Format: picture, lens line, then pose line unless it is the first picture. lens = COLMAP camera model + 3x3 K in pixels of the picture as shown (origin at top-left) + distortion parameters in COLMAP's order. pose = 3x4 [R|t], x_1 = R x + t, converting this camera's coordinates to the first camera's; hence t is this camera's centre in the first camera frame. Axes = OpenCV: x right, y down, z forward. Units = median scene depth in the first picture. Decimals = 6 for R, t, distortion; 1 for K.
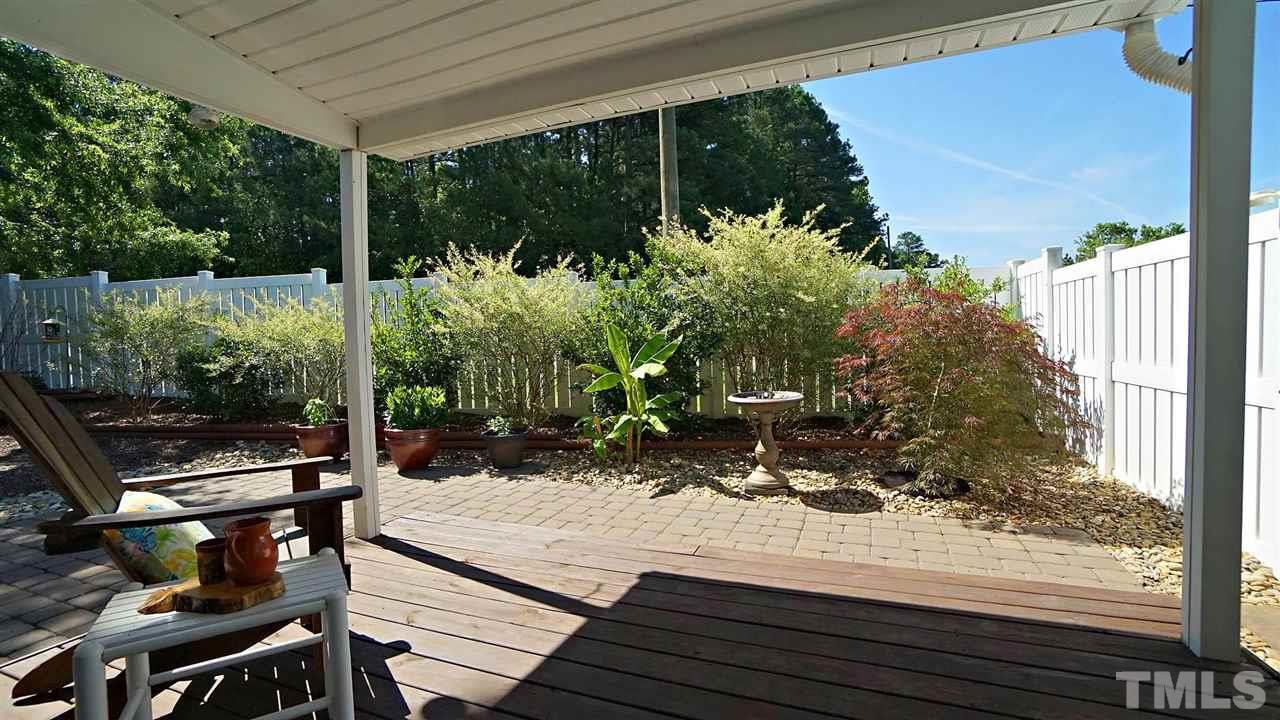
lens RADIAL K [[564.6, 0, 632.6], [0, 564.6, 357.5], [0, 0, 1]] dist [-0.069809, 0.025120]
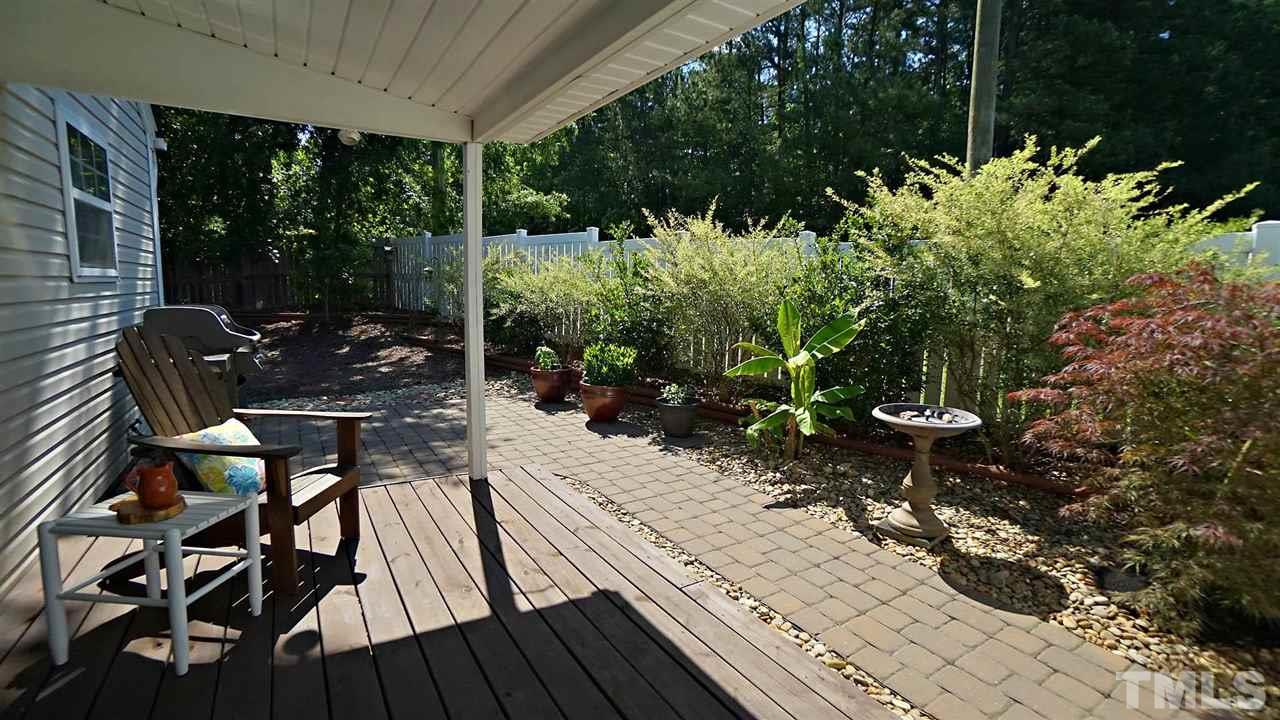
lens RADIAL K [[564.6, 0, 632.6], [0, 564.6, 357.5], [0, 0, 1]] dist [-0.069809, 0.025120]
pose [[0.810679, 0.119706, -0.573123, 0.335185], [-0.062762, 0.991003, 0.118210, -0.069700], [0.582117, -0.059859, 0.810899, 0.178627]]
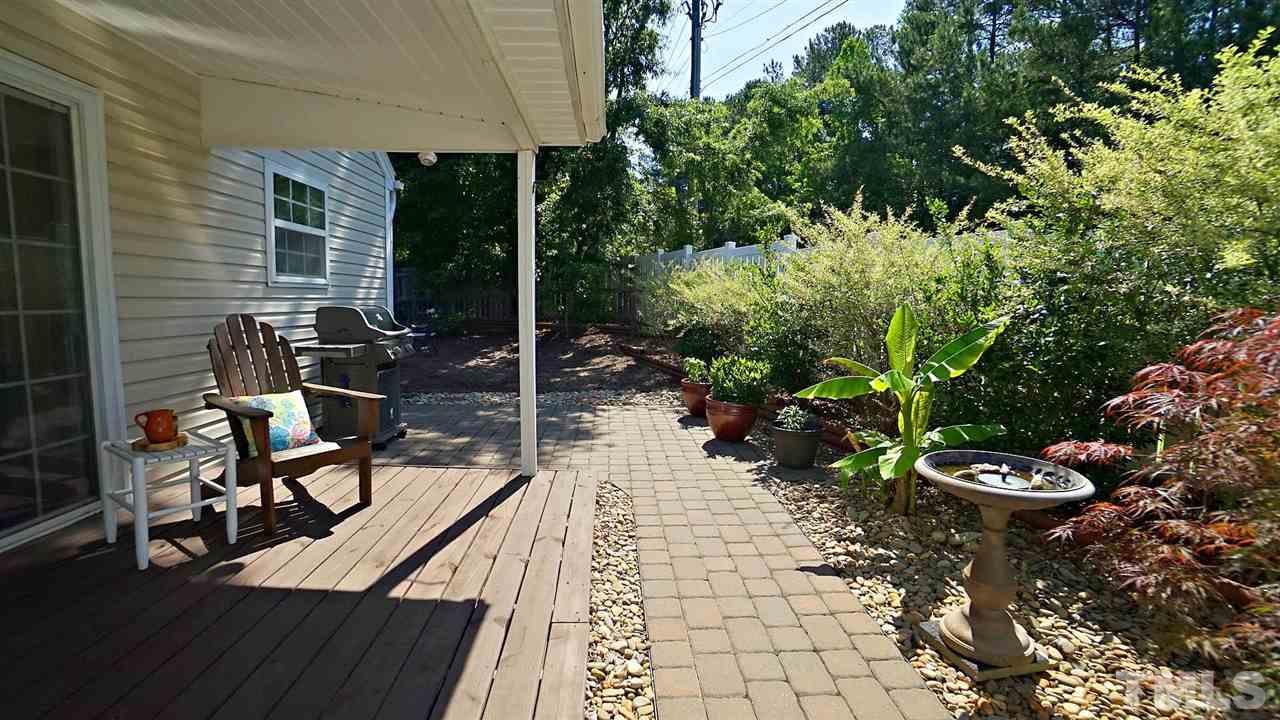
lens RADIAL K [[564.6, 0, 632.6], [0, 564.6, 357.5], [0, 0, 1]] dist [-0.069809, 0.025120]
pose [[0.415094, 0.129069, -0.900577, 0.518523], [-0.059412, 0.991618, 0.114732, -0.063385], [0.907837, 0.005881, 0.419283, 0.517590]]
